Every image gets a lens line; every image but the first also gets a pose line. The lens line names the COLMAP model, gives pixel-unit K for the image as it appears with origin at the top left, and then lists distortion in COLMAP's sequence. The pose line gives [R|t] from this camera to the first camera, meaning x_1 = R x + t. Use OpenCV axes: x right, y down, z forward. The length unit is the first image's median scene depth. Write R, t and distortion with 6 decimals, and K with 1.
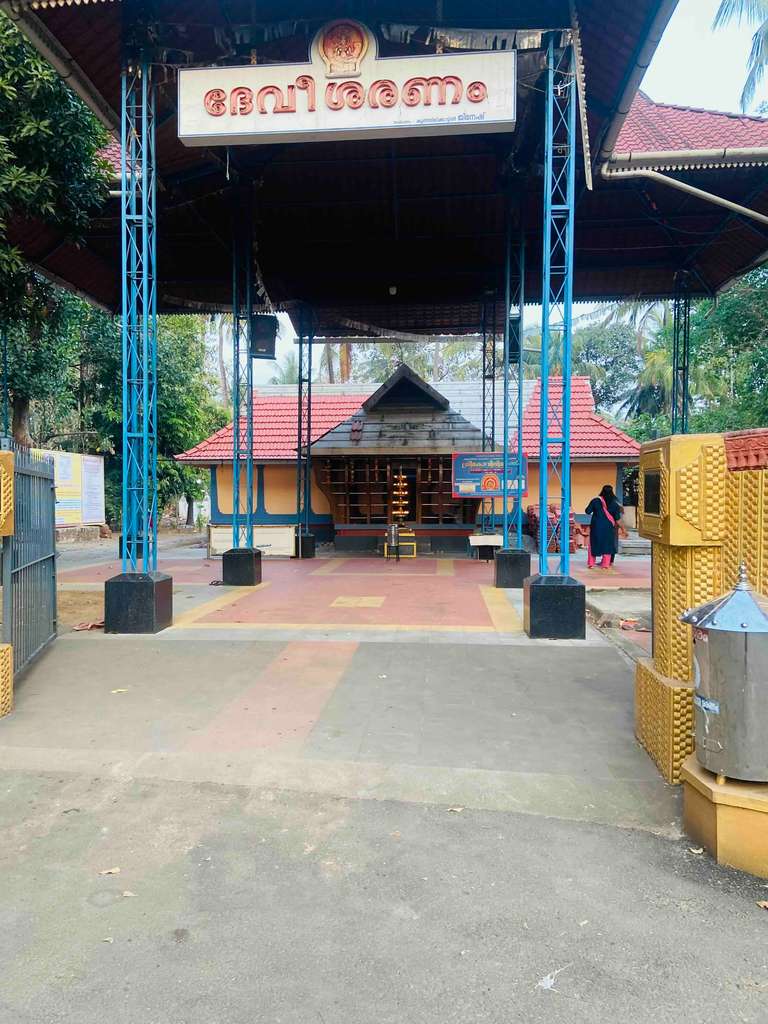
lens RADIAL K [[775.0, 0, 372.5], [0, 775.0, 514.4], [0, 0, 1]] dist [0.125813, -0.155406]
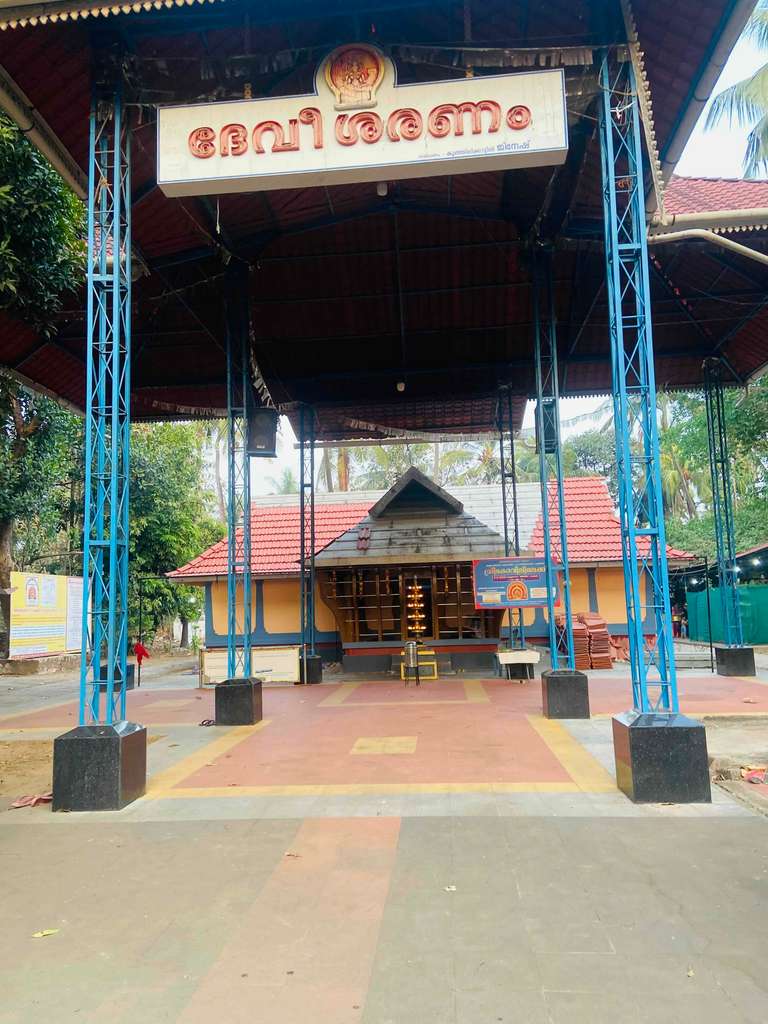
lens RADIAL K [[775.0, 0, 375.1], [0, 775.0, 525.1], [0, 0, 1]] dist [0.125813, -0.155406]
pose [[0.999503, -0.030464, 0.008054, -0.027056], [0.031259, 0.990840, -0.131377, -0.006067], [-0.003978, 0.131564, 0.991300, 0.172090]]
